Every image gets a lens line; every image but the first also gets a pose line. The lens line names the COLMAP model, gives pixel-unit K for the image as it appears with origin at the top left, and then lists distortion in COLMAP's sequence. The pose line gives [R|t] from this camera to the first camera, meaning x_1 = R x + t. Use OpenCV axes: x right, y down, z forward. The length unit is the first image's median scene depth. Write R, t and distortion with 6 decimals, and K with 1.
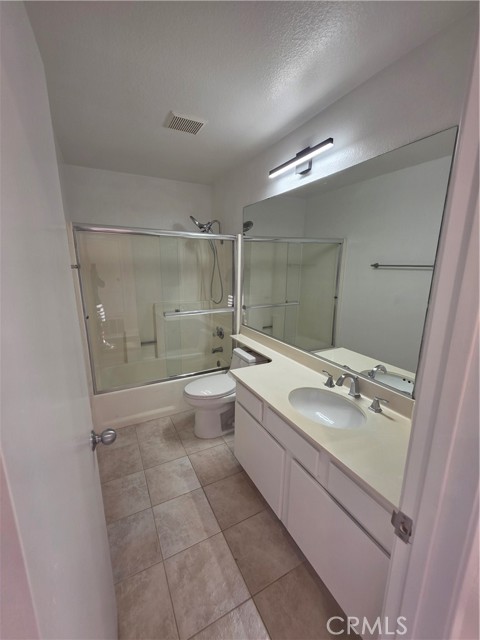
lens RADIAL K [[255.5, 0, 234.6], [0, 255.5, 314.6], [0, 0, 1]] dist [0.000074, 0.000078]
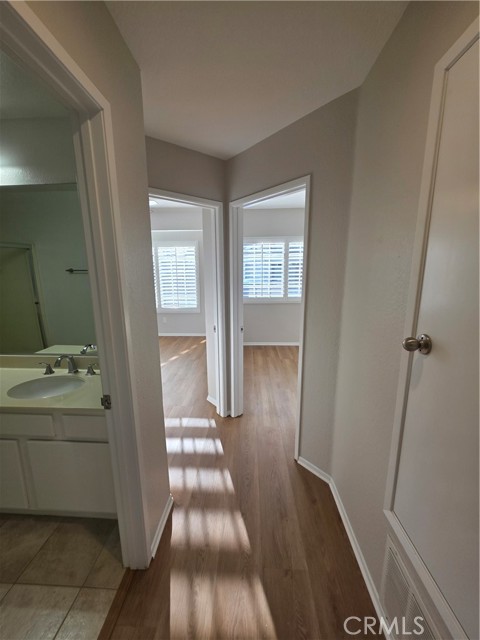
lens RADIAL K [[255.5, 0, 235.8], [0, 255.5, 321.3], [0, 0, 1]] dist [0.000074, 0.000078]
pose [[0.501670, -0.175915, 0.846984, -0.147223], [0.181167, 0.978758, 0.095978, 0.098624], [-0.845876, 0.105296, 0.522883, -0.352591]]
